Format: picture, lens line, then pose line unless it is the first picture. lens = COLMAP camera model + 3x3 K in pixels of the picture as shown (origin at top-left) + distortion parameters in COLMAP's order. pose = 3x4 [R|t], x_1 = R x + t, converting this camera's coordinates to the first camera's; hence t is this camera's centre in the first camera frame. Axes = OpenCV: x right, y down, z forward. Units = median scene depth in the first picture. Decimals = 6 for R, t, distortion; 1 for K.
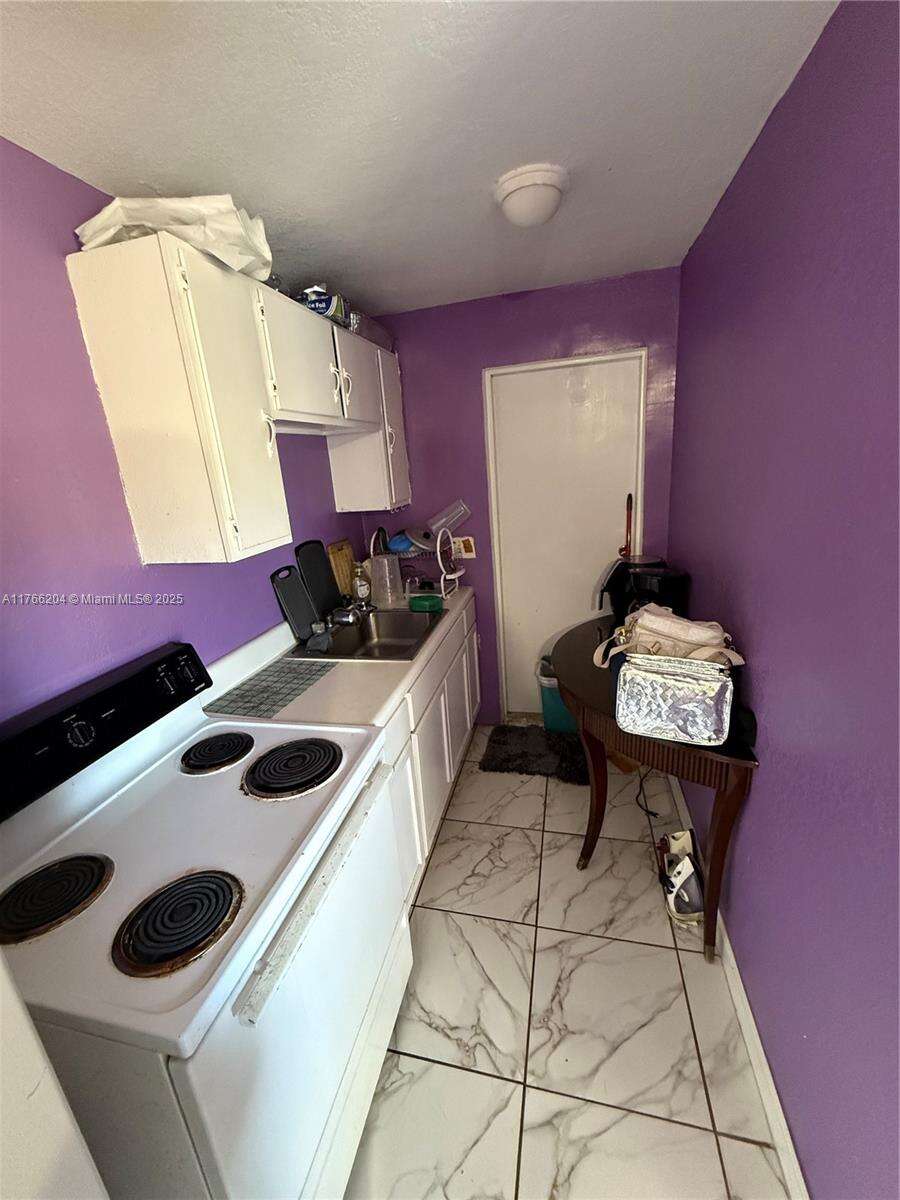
lens RADIAL K [[477.3, 0, 446.6], [0, 477.3, 601.5], [0, 0, 1]] dist [0.000371, 0.000604]
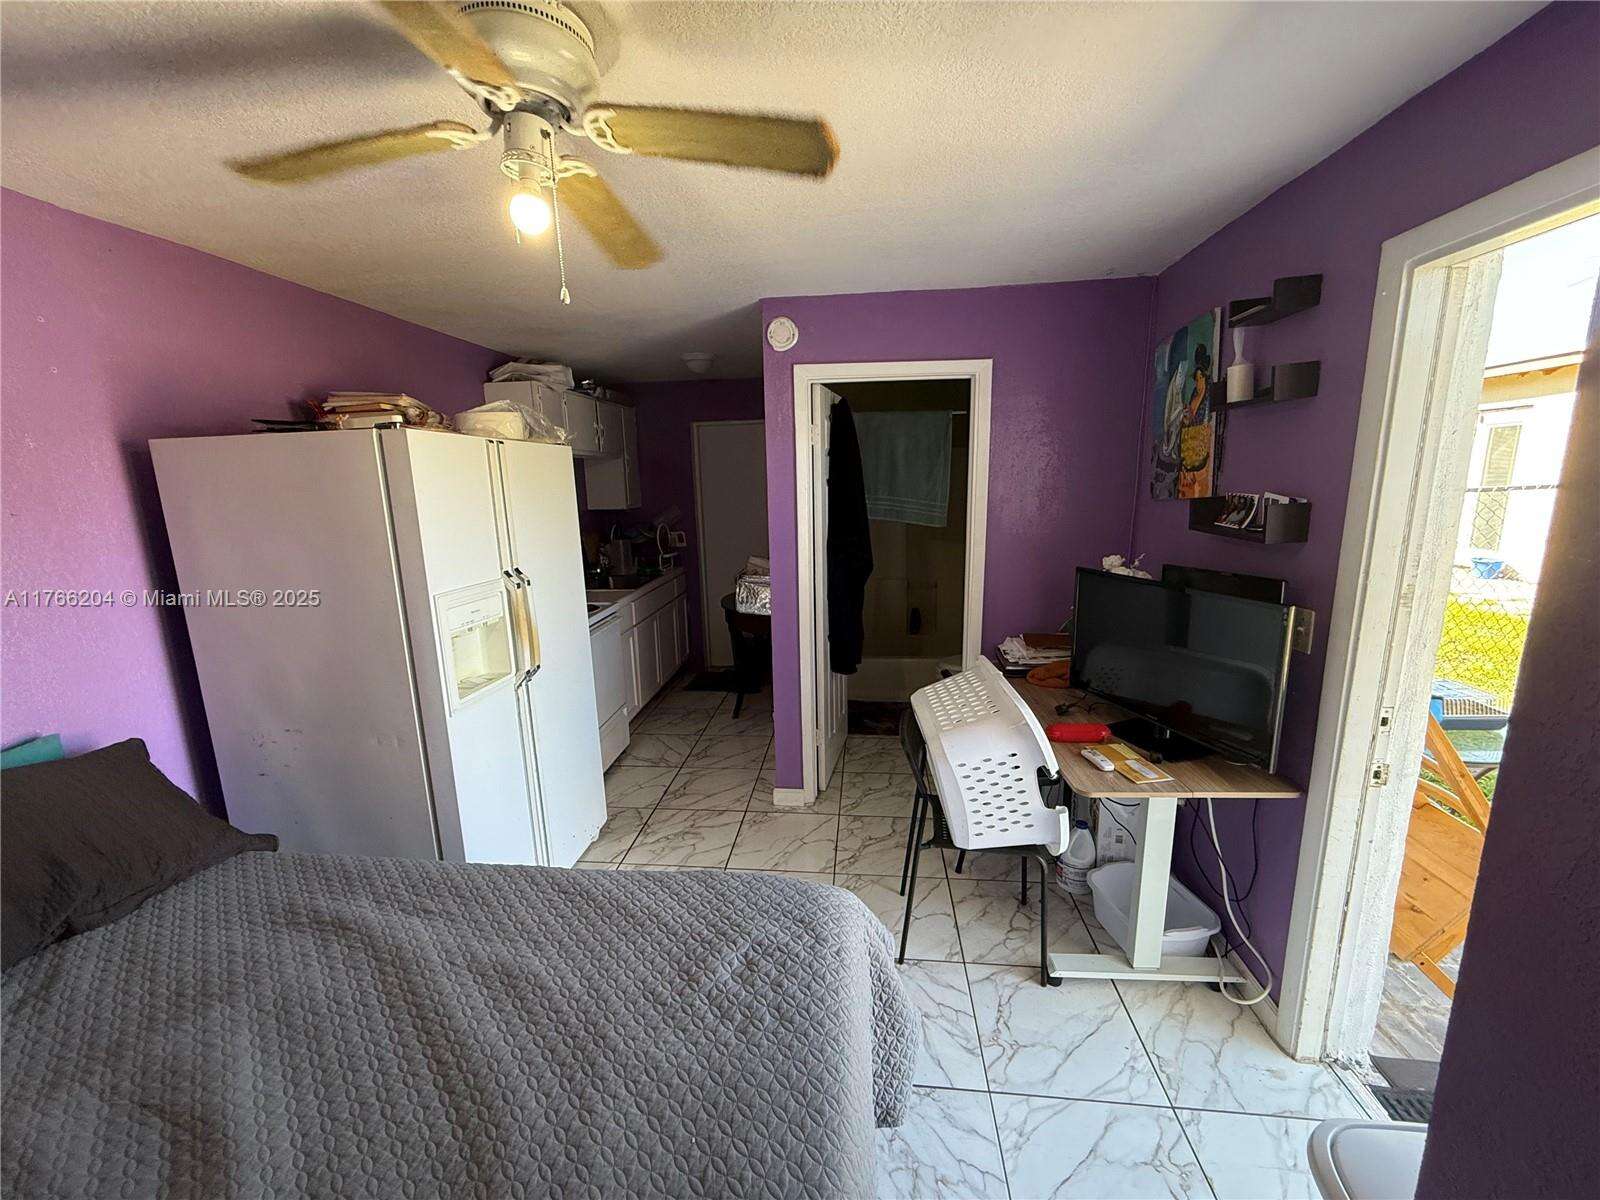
lens RADIAL K [[636.4, 0, 809.4], [0, 636.4, 600.5], [0, 0, 1]] dist [0.000371, 0.000604]
pose [[0.985298, 0.027348, 0.168644, 0.119997], [-0.011114, 0.995274, -0.096465, 0.281680], [-0.170485, 0.093173, 0.980945, -1.042982]]
